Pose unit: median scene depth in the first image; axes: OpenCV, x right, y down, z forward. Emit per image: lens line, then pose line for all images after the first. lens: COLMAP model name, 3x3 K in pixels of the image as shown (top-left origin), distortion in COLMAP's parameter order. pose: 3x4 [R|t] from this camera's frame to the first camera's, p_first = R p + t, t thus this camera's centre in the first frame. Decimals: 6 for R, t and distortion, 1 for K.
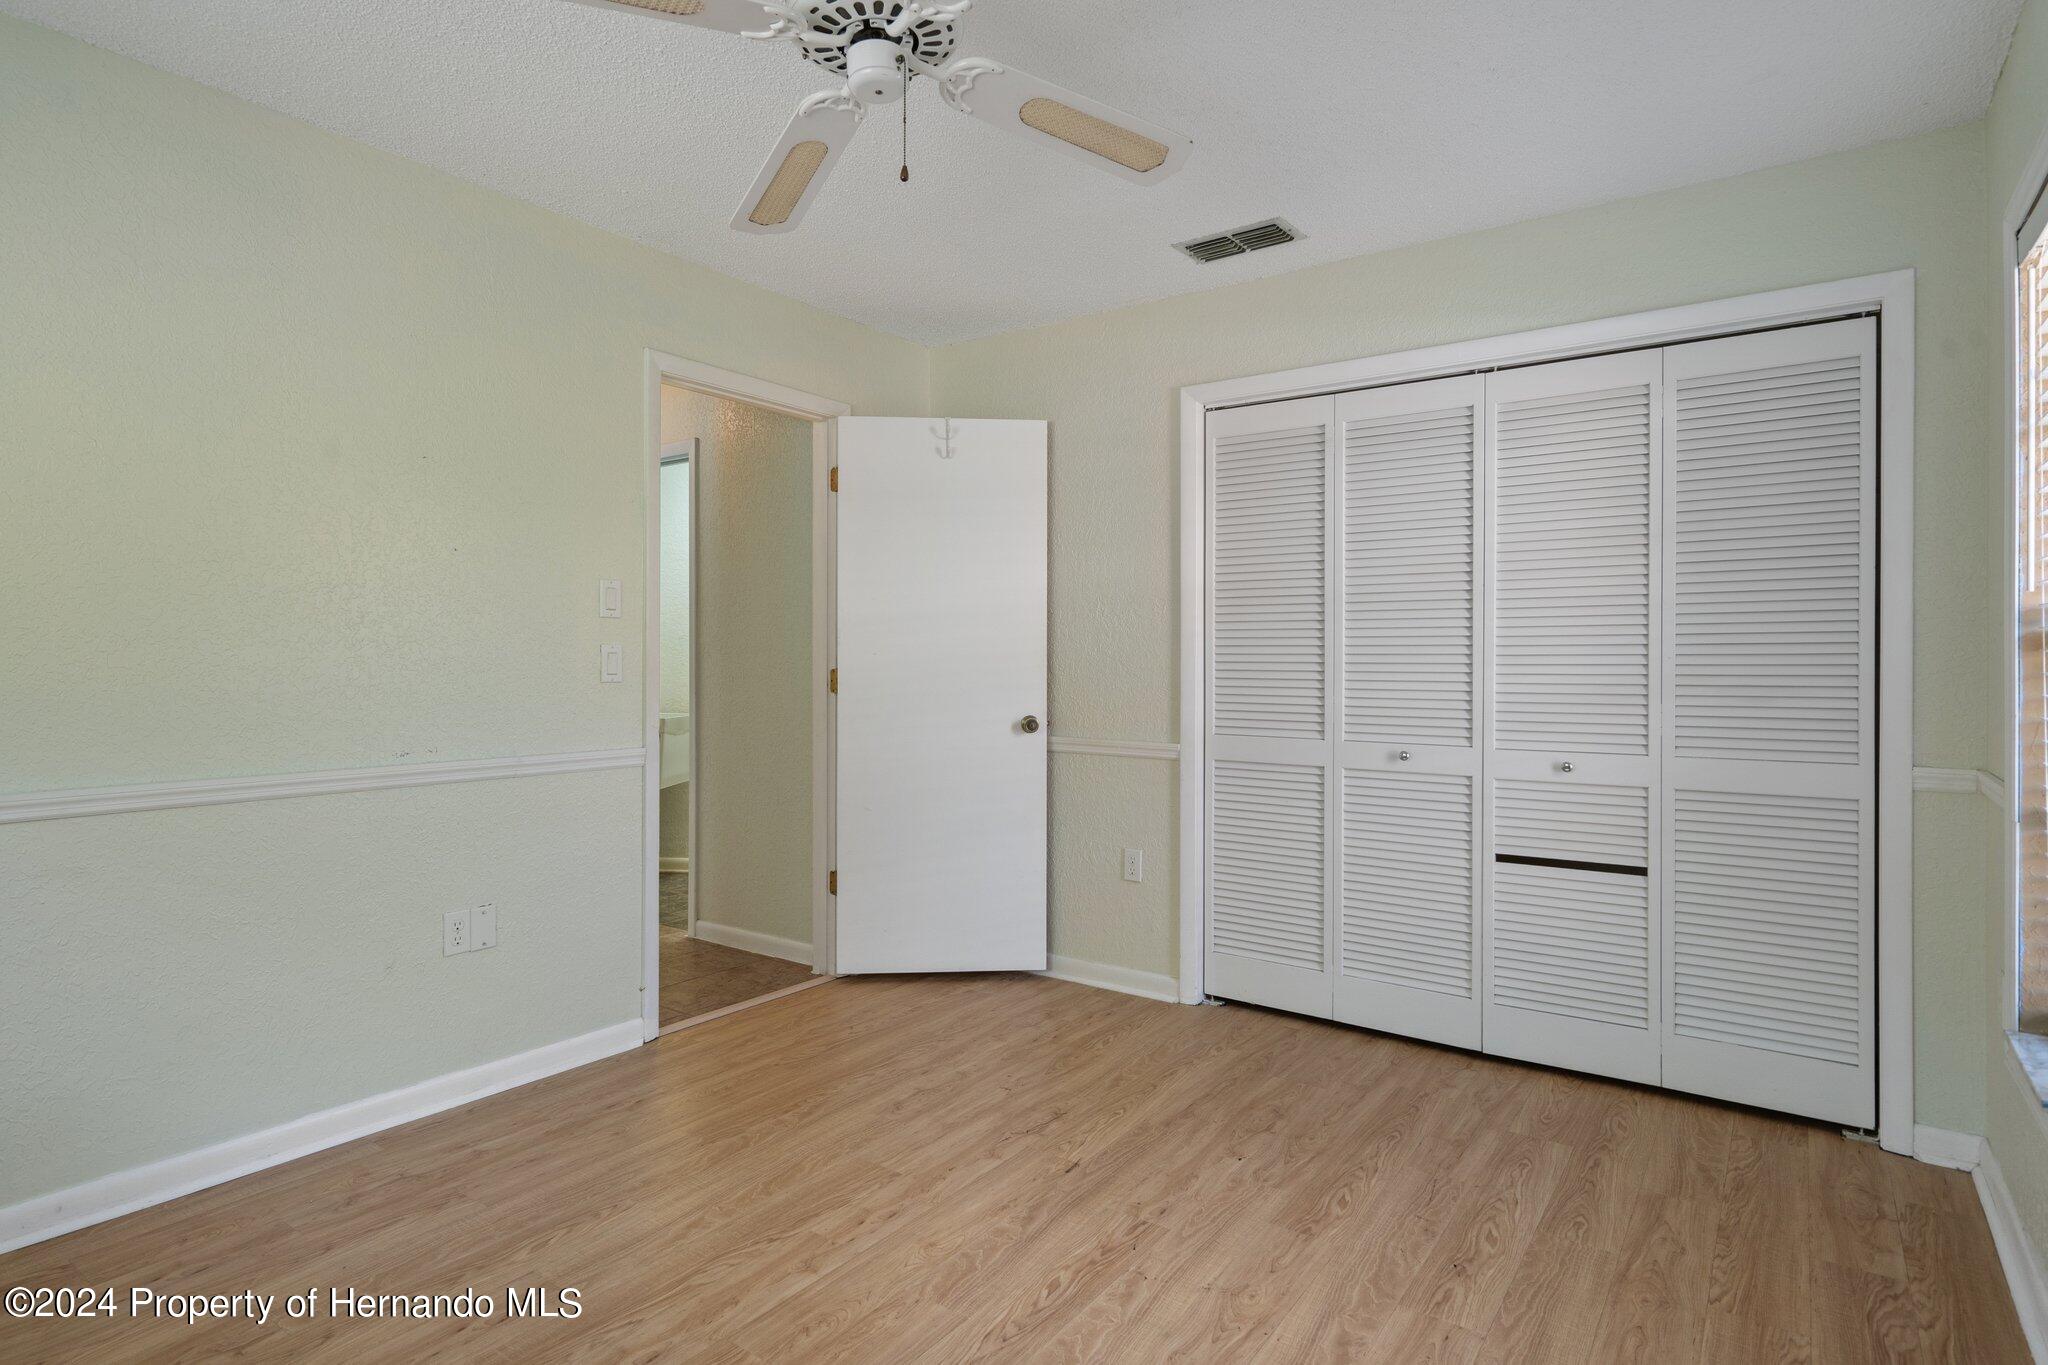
lens RADIAL K [[1091.9, 0, 1014.5], [0, 1091.9, 668.5], [0, 0, 1]] dist [-0.001087, 0.001264]
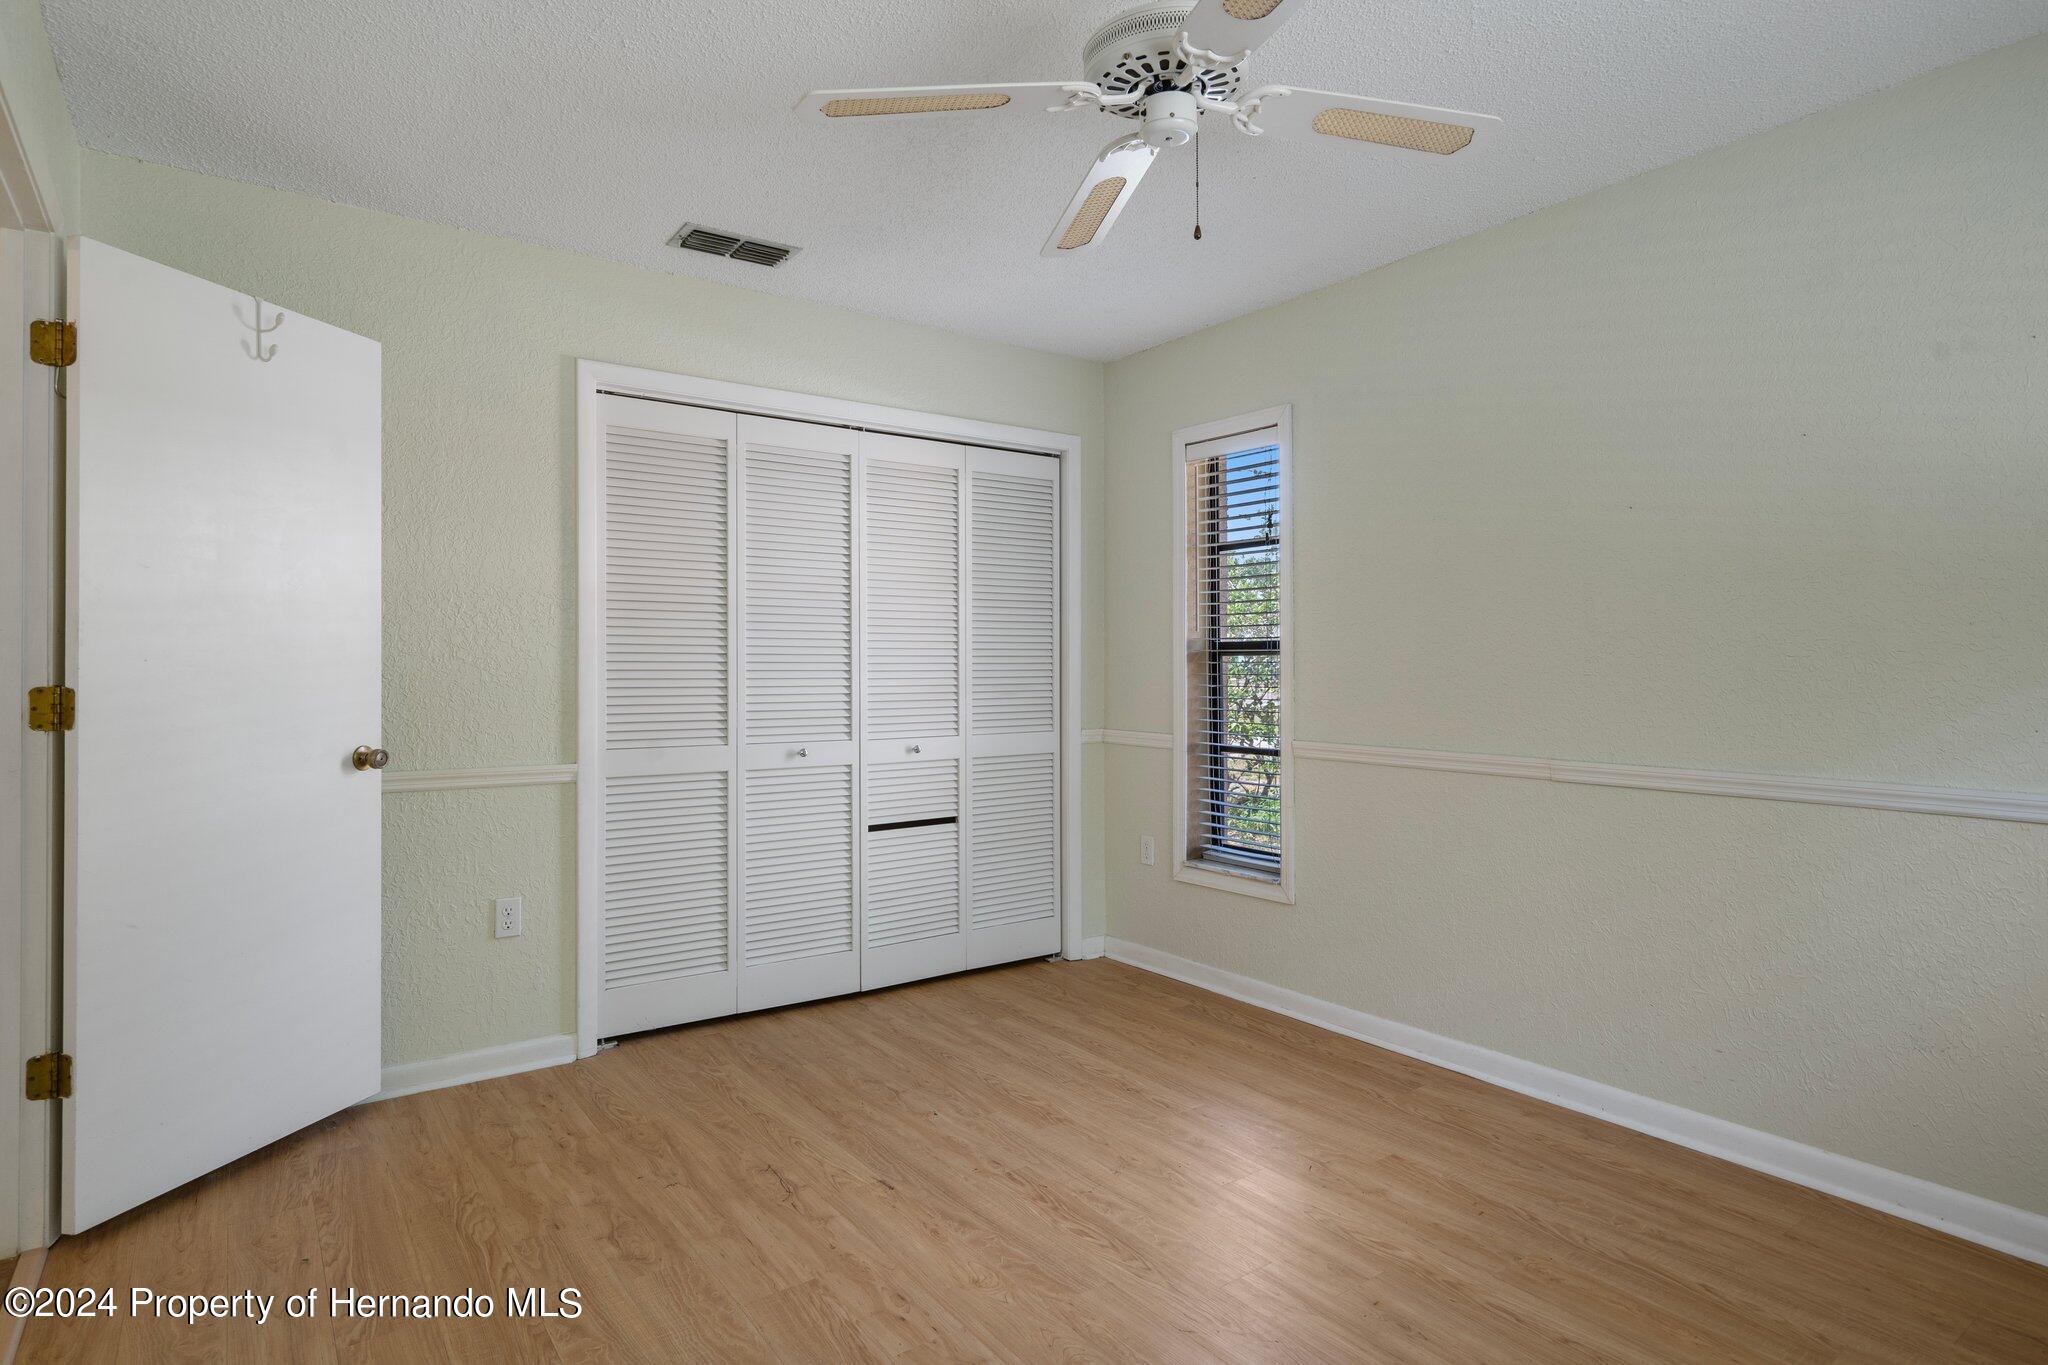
lens RADIAL K [[1091.9, 0, 1014.5], [0, 1091.9, 668.5], [0, 0, 1]] dist [-0.001087, 0.001264]
pose [[0.314864, -0.004673, 0.949125, -0.673878], [0.008051, 0.999965, 0.002253, -0.008022], [-0.949103, 0.006932, 0.314890, 0.460457]]
